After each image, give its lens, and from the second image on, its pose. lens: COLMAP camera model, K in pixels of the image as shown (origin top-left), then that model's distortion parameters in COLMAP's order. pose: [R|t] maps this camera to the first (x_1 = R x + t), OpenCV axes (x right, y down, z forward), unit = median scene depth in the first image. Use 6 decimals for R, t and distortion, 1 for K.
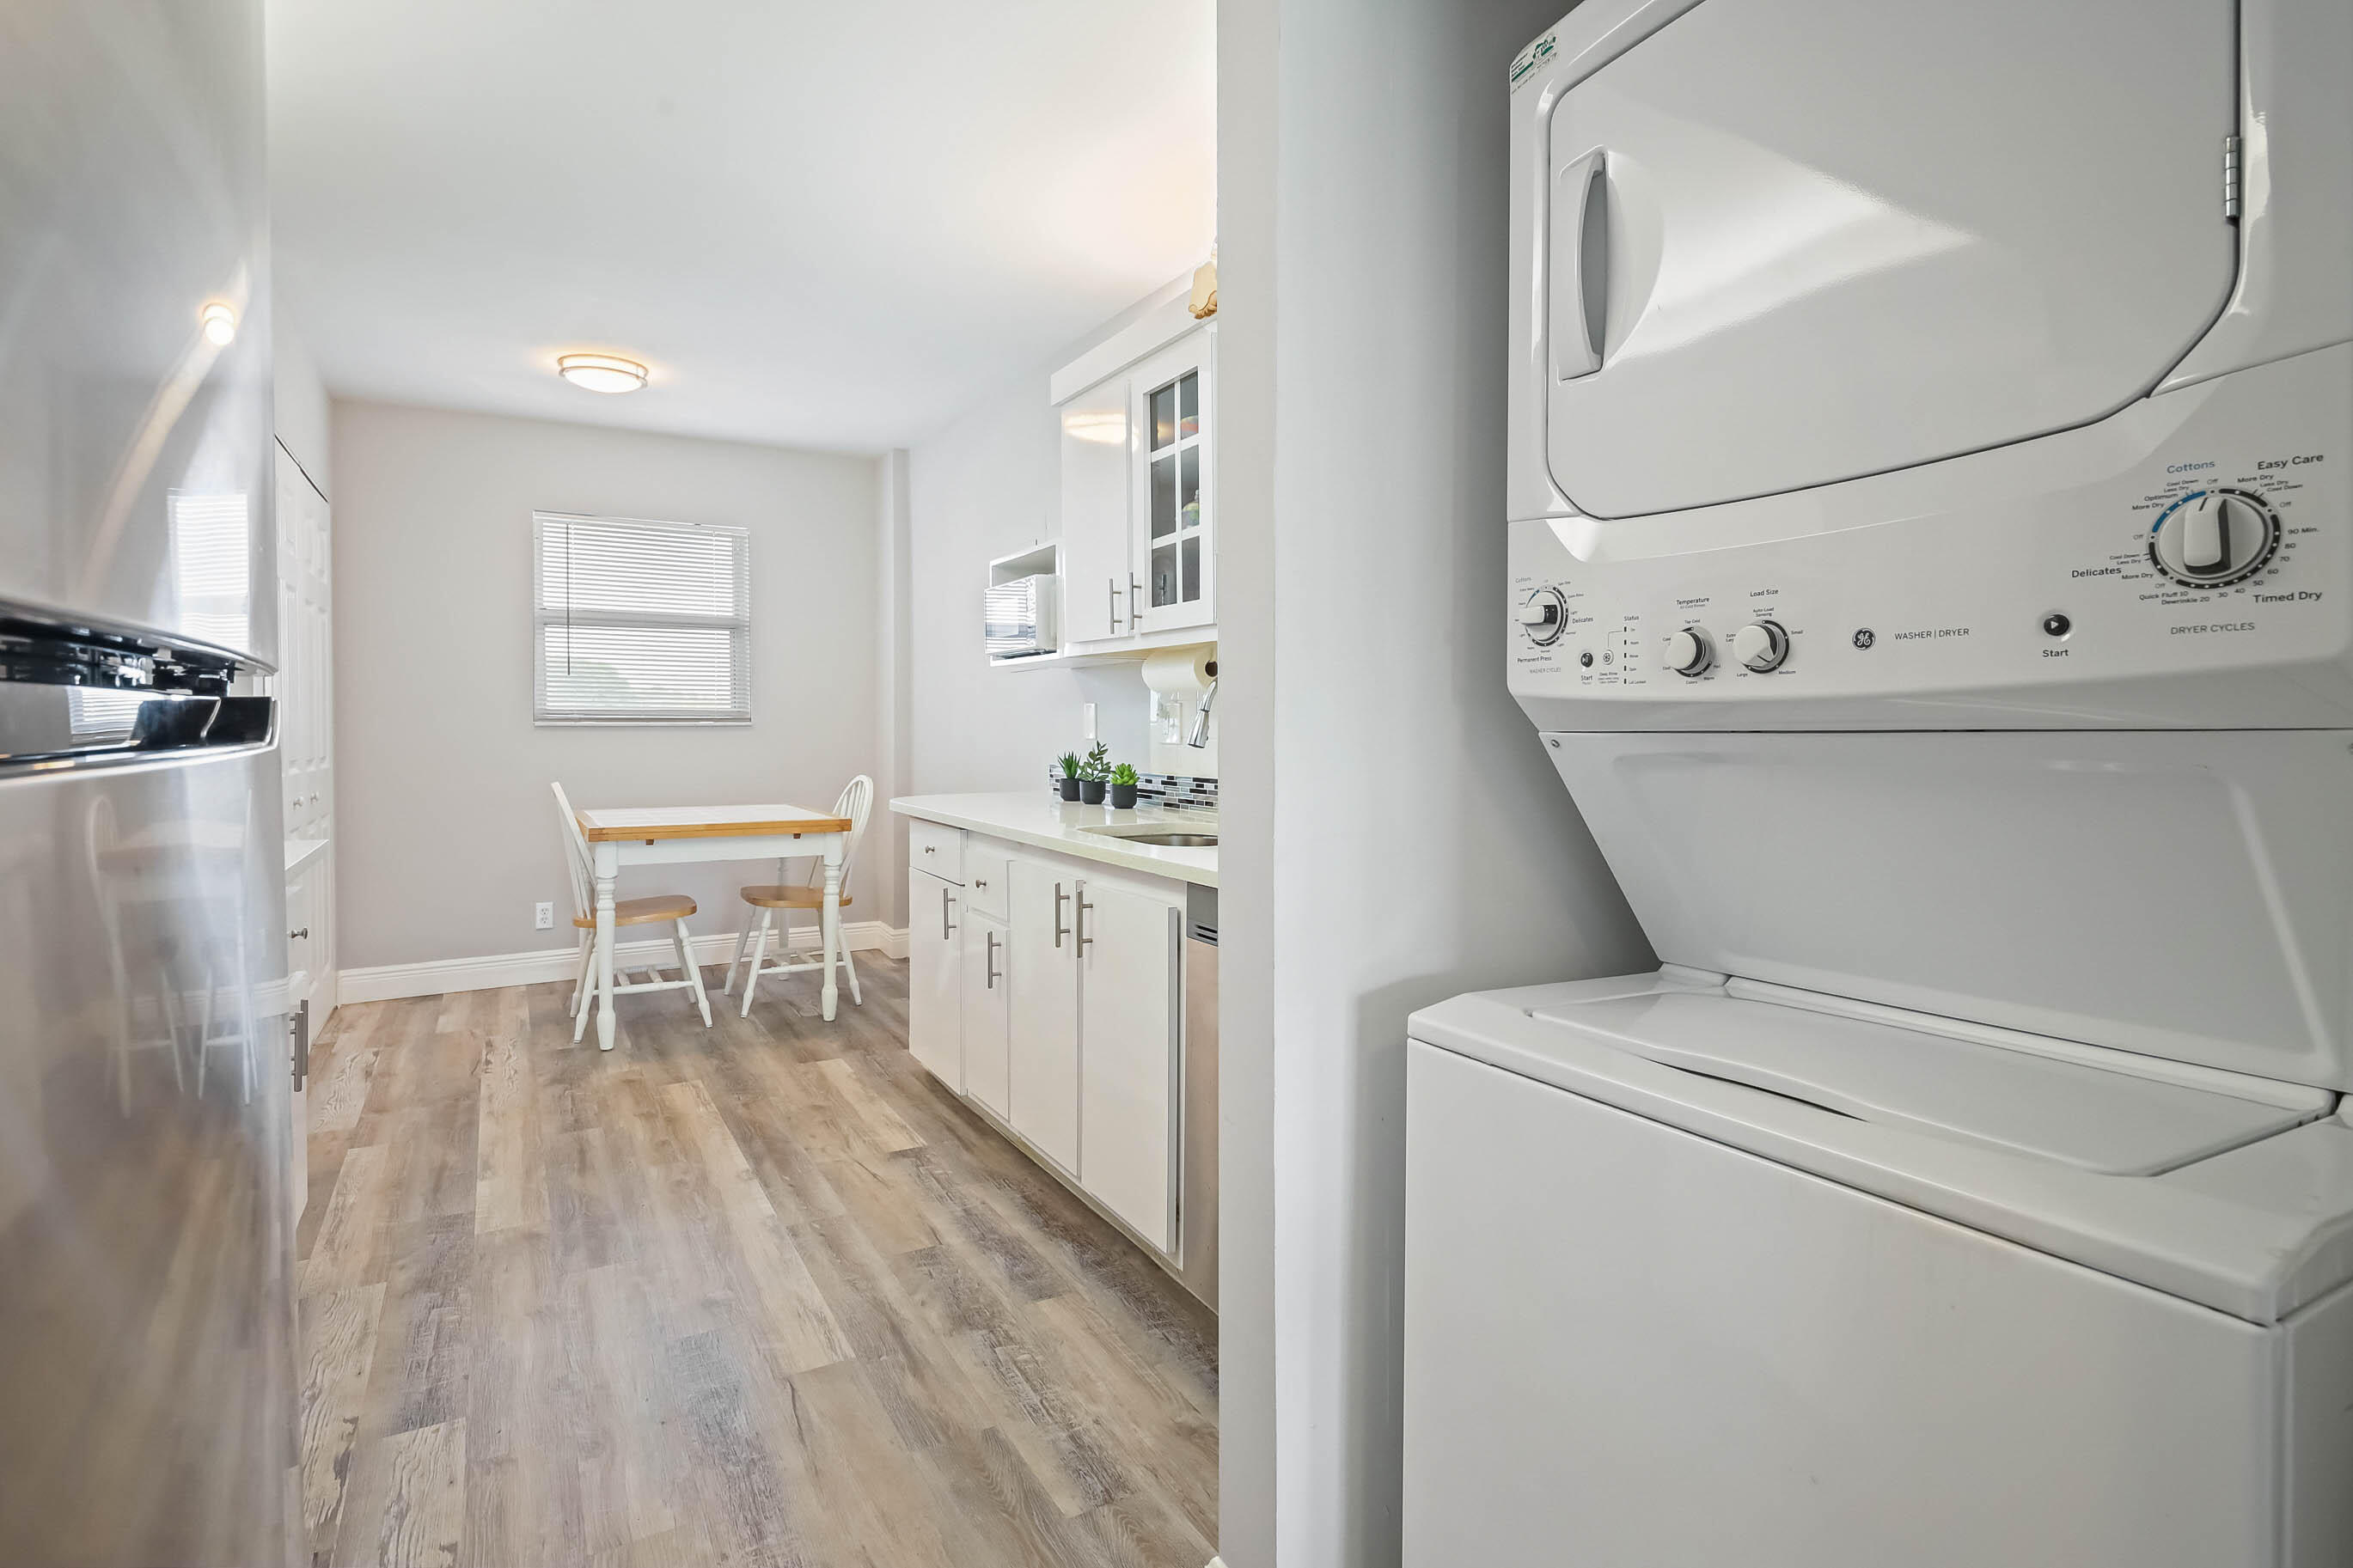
lens RADIAL K [[1169.7, 0, 1154.4], [0, 1169.7, 711.9], [0, 0, 1]] dist [0.010605, -0.004970]
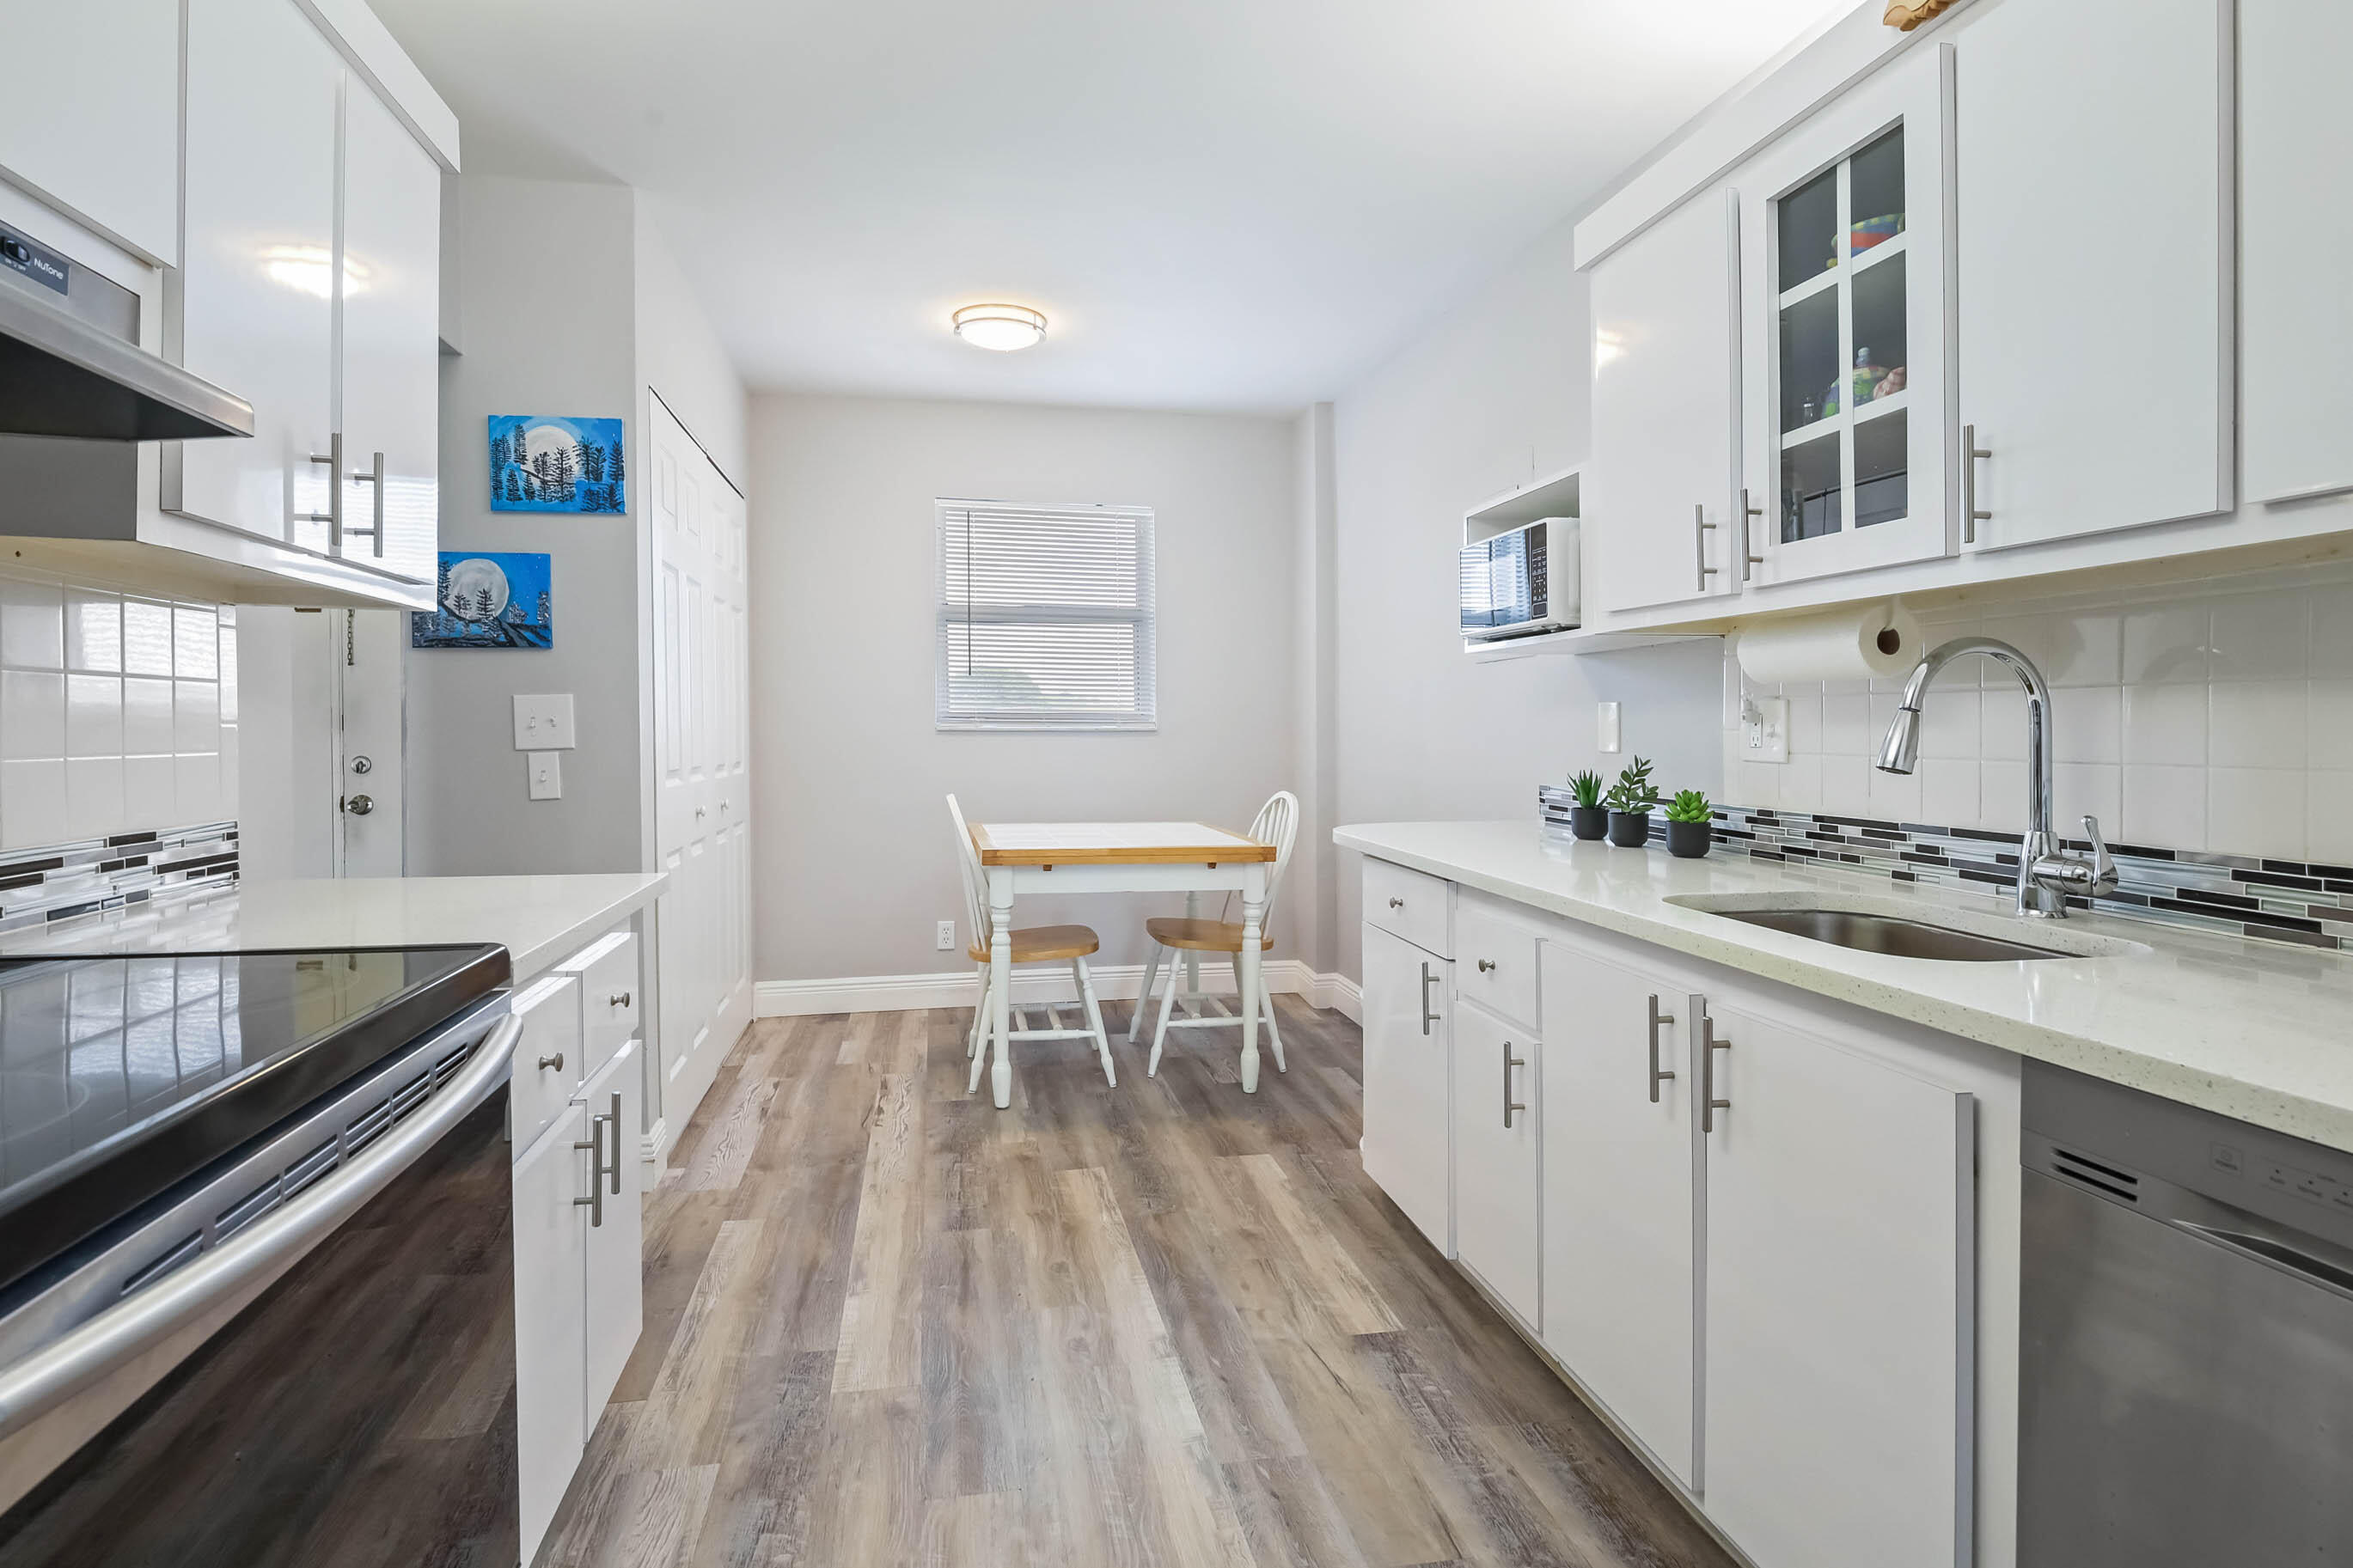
lens RADIAL K [[1169.7, 0, 1144.6], [0, 1169.7, 730.8], [0, 0, 1]] dist [0.010605, -0.004970]
pose [[0.944846, 0.003457, -0.327496, -0.115519], [0.000572, 0.999925, 0.012204, 0.001789], [0.327514, -0.011718, 0.944774, 0.297630]]
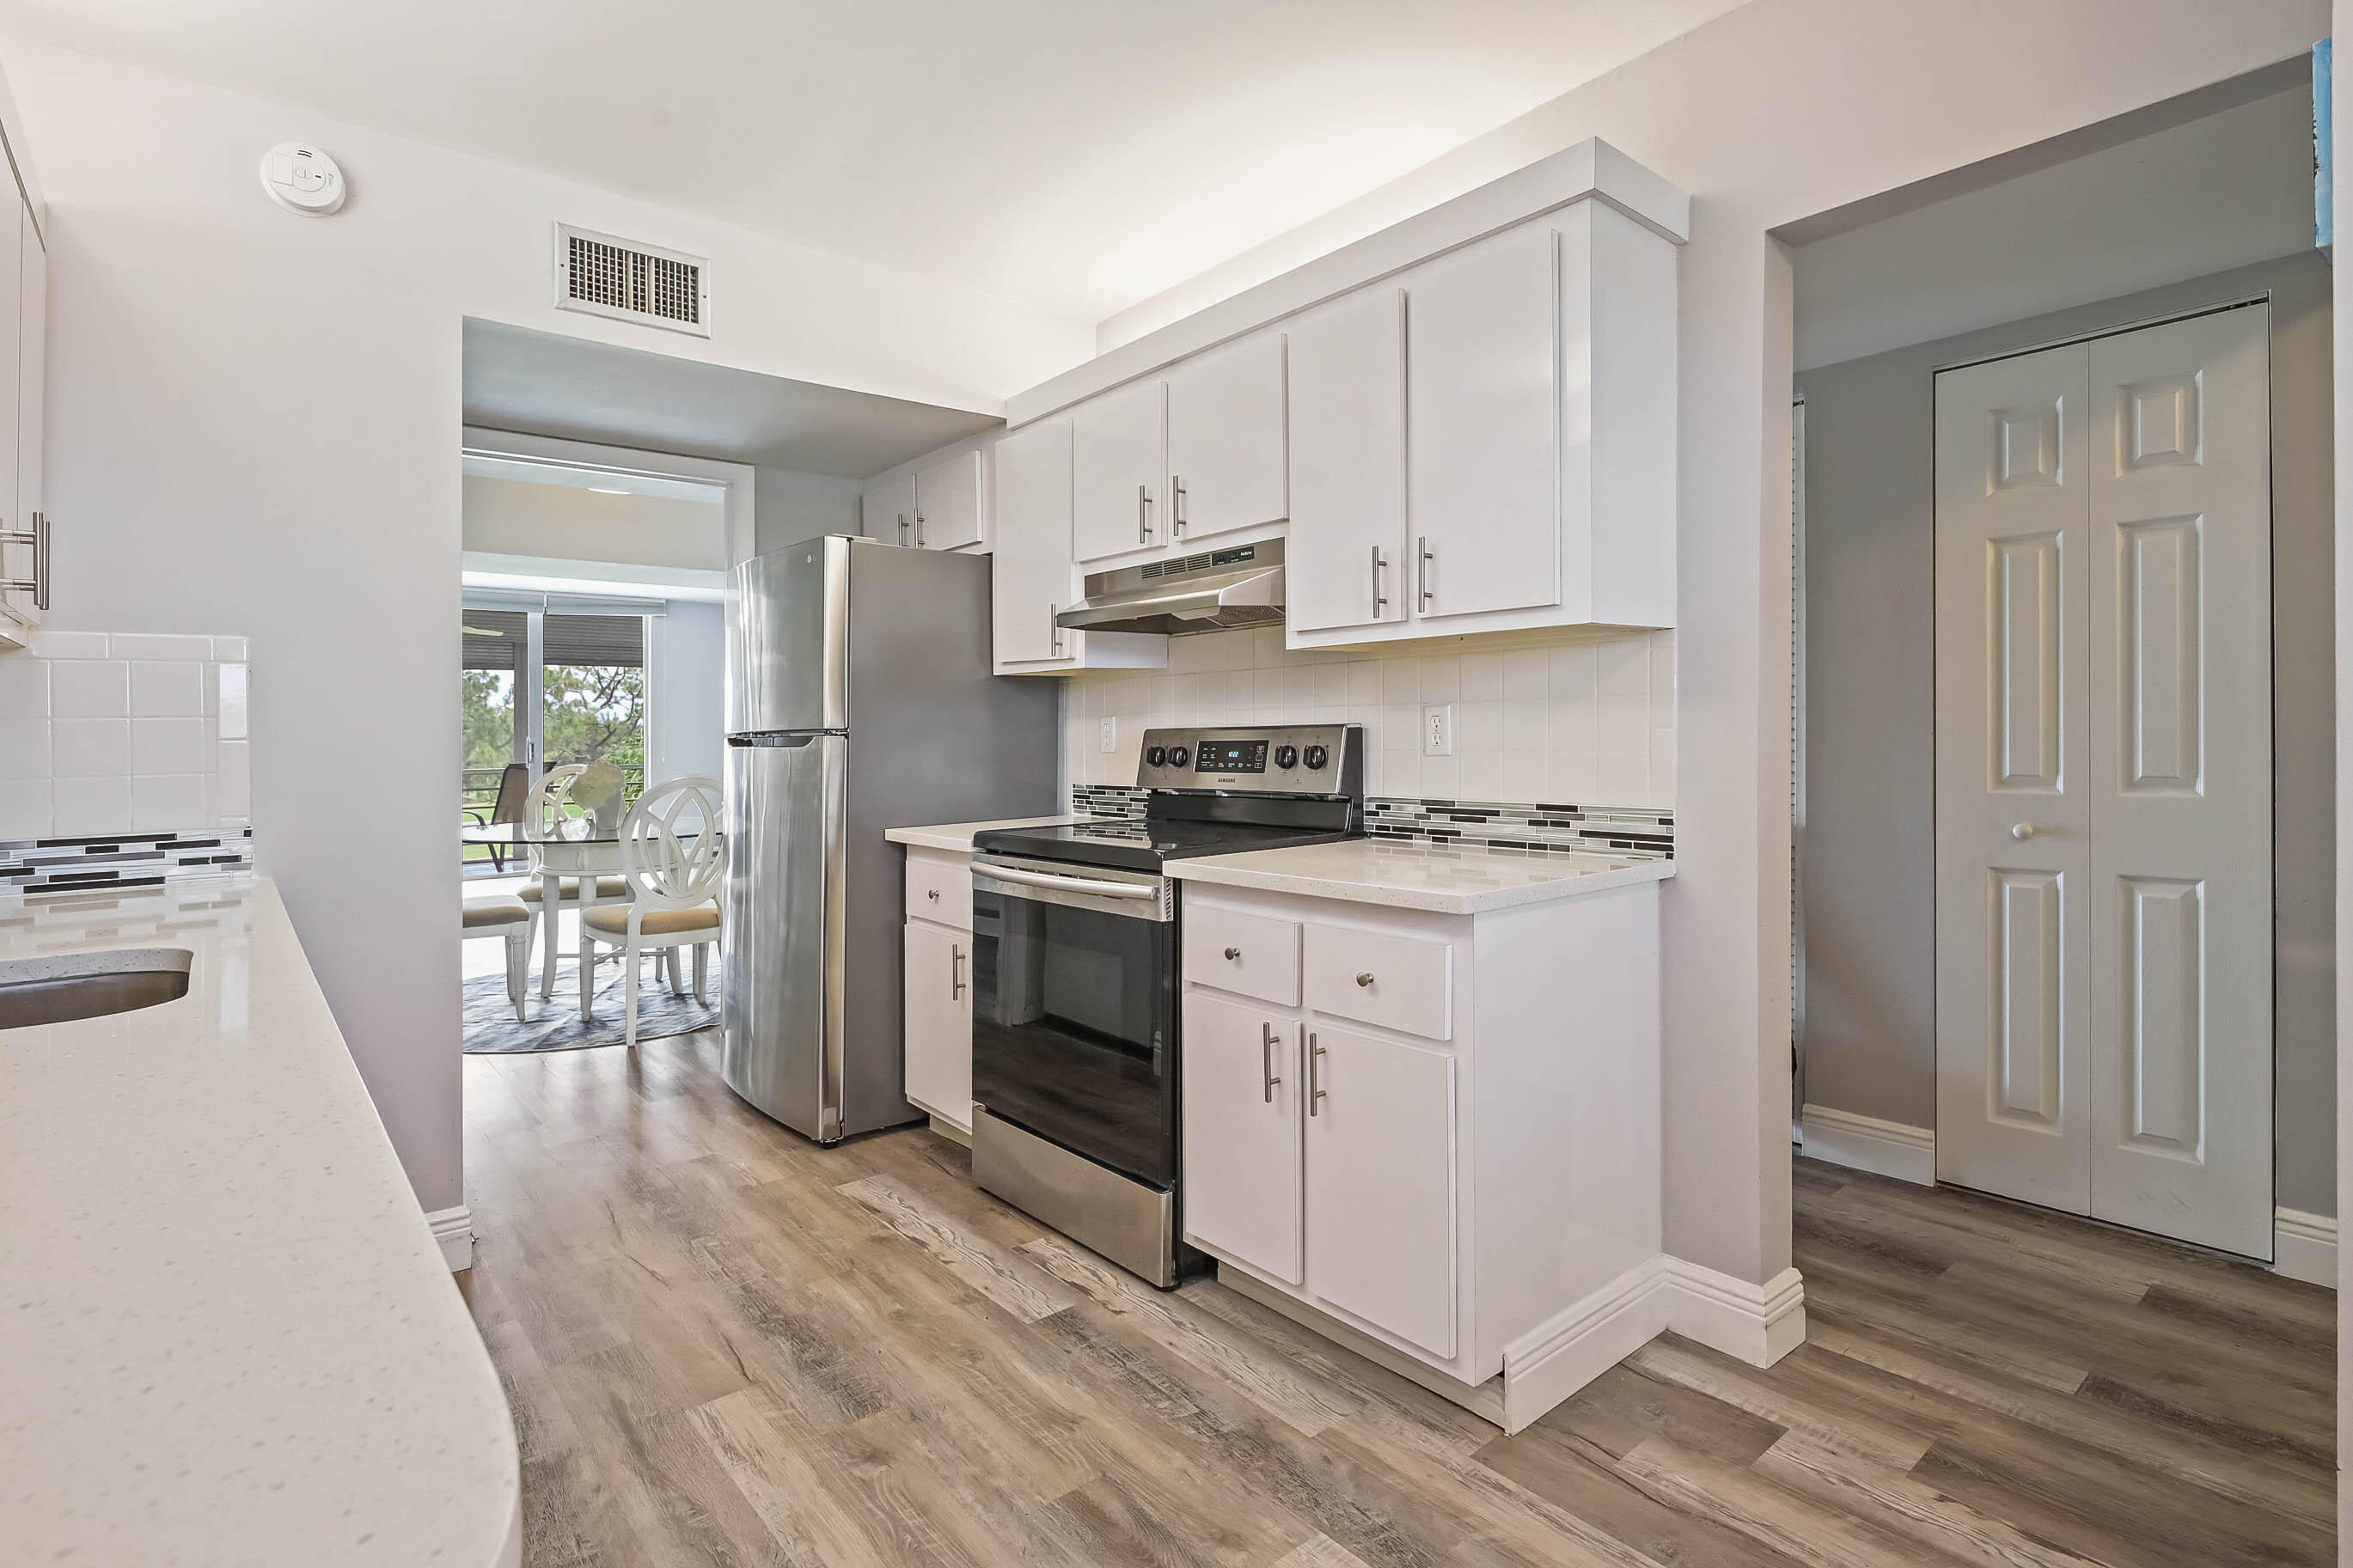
lens RADIAL K [[1169.7, 0, 1165.9], [0, 1169.7, 734.1], [0, 0, 1]] dist [0.010605, -0.004970]
pose [[-0.985081, 0.016413, -0.171304, -0.336083], [0.017997, 0.999808, -0.007694, 0.009248], [0.171145, -0.010662, -0.985188, 1.393541]]
